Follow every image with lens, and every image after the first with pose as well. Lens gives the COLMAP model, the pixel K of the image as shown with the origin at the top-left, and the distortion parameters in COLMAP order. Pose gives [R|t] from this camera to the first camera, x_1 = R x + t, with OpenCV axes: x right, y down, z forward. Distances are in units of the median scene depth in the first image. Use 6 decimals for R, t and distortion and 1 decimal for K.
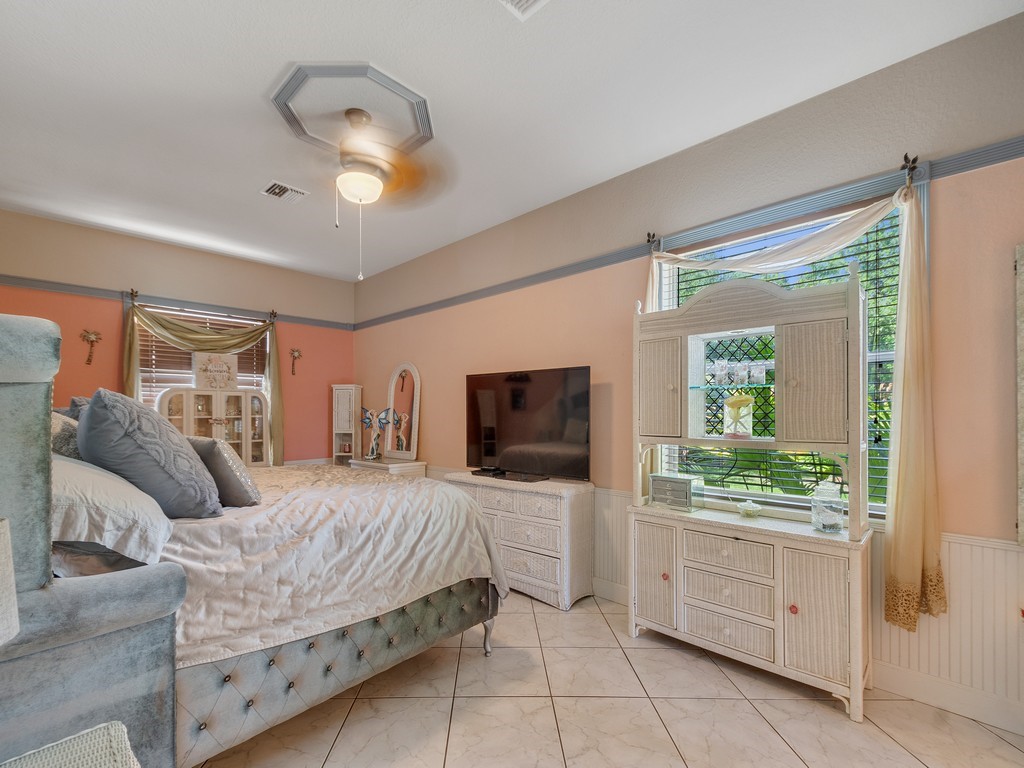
lens RADIAL K [[449.7, 0, 466.5], [0, 449.7, 418.4], [0, 0, 1]] dist [0.006019, -0.001197]
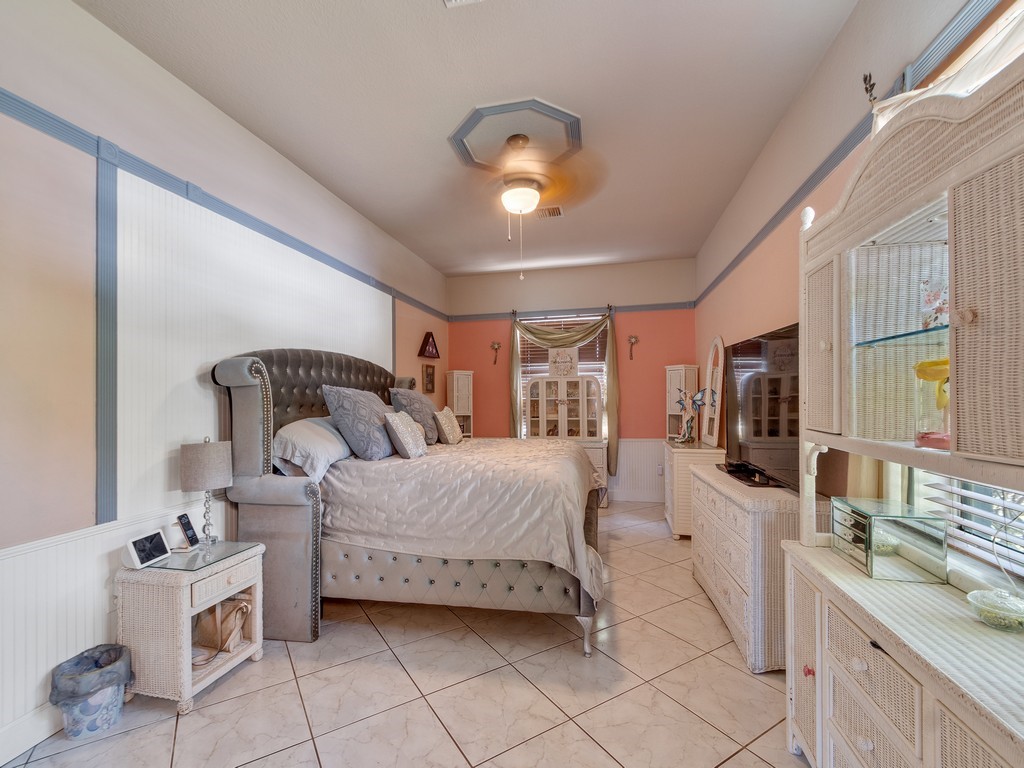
lens RADIAL K [[449.7, 0, 533.2], [0, 449.7, 399.2], [0, 0, 1]] dist [0.006019, -0.001197]
pose [[0.557717, 0.000239, -0.830031, 0.472293], [0.000321, 1.000000, 0.000503, -0.002245], [0.830031, -0.000547, 0.557717, 0.244318]]
